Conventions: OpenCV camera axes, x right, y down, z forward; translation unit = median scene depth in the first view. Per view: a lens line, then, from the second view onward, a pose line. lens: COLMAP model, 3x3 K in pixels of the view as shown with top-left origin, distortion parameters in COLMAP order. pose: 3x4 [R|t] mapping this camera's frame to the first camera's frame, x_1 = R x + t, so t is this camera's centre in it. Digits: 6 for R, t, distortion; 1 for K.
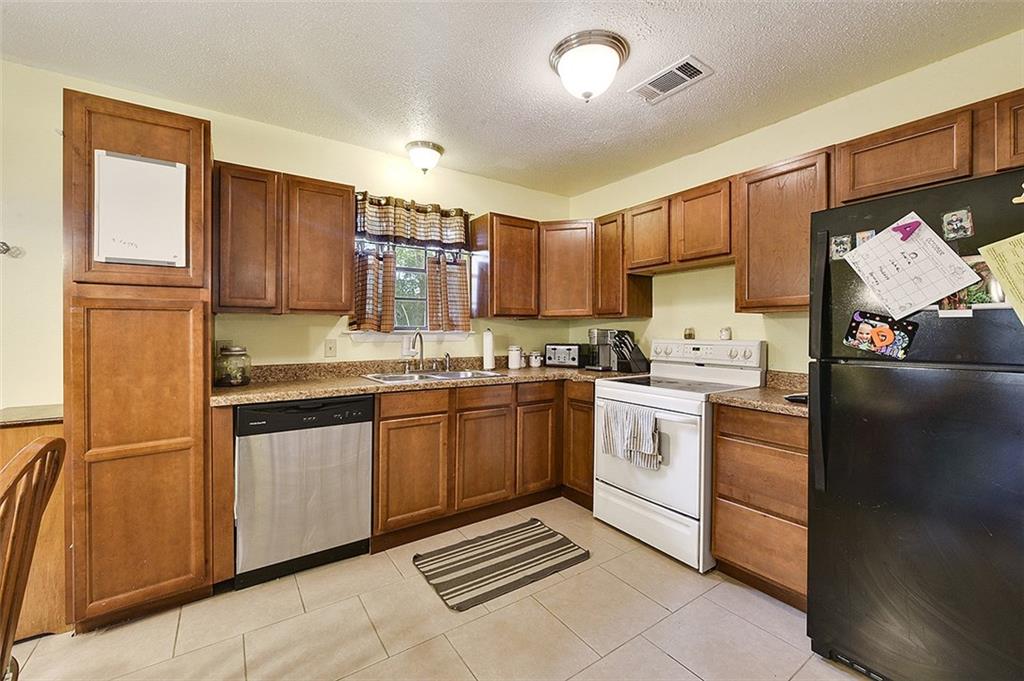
lens RADIAL K [[414.0, 0, 509.9], [0, 414.0, 332.9], [0, 0, 1]] dist [0.000115, 0.000025]
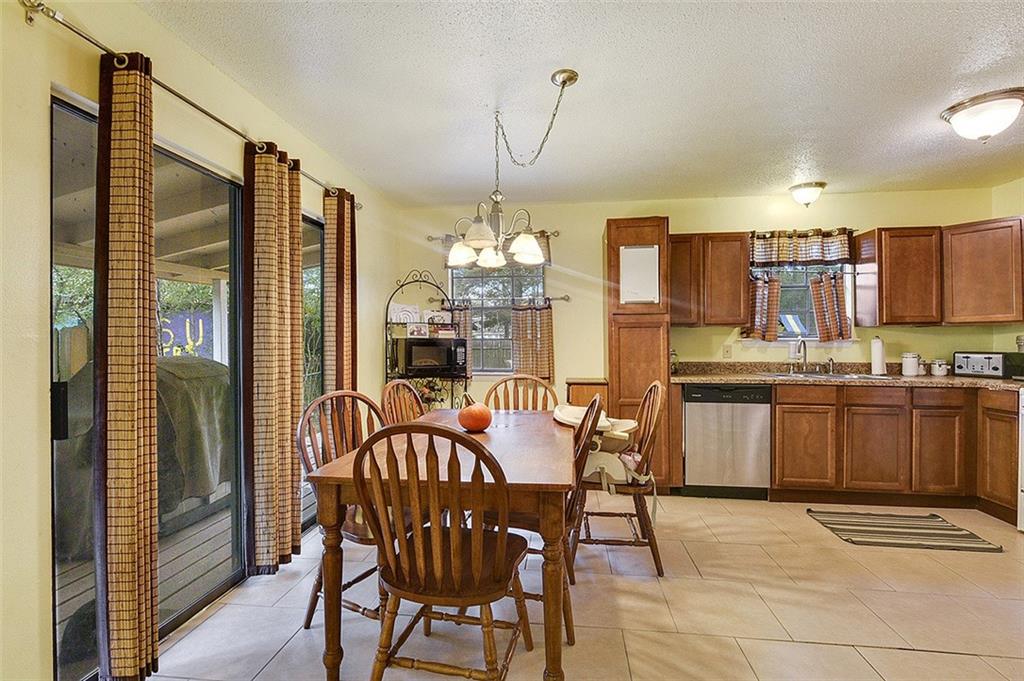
lens RADIAL K [[451.0, 0, 507.5], [0, 451.0, 335.1], [0, 0, 1]] dist [-0.004246, -0.001784]
pose [[0.743617, -0.008737, -0.668549, 0.015502], [-0.000773, 0.999903, -0.013926, 0.004470], [0.668606, 0.010872, 0.743538, -0.546219]]
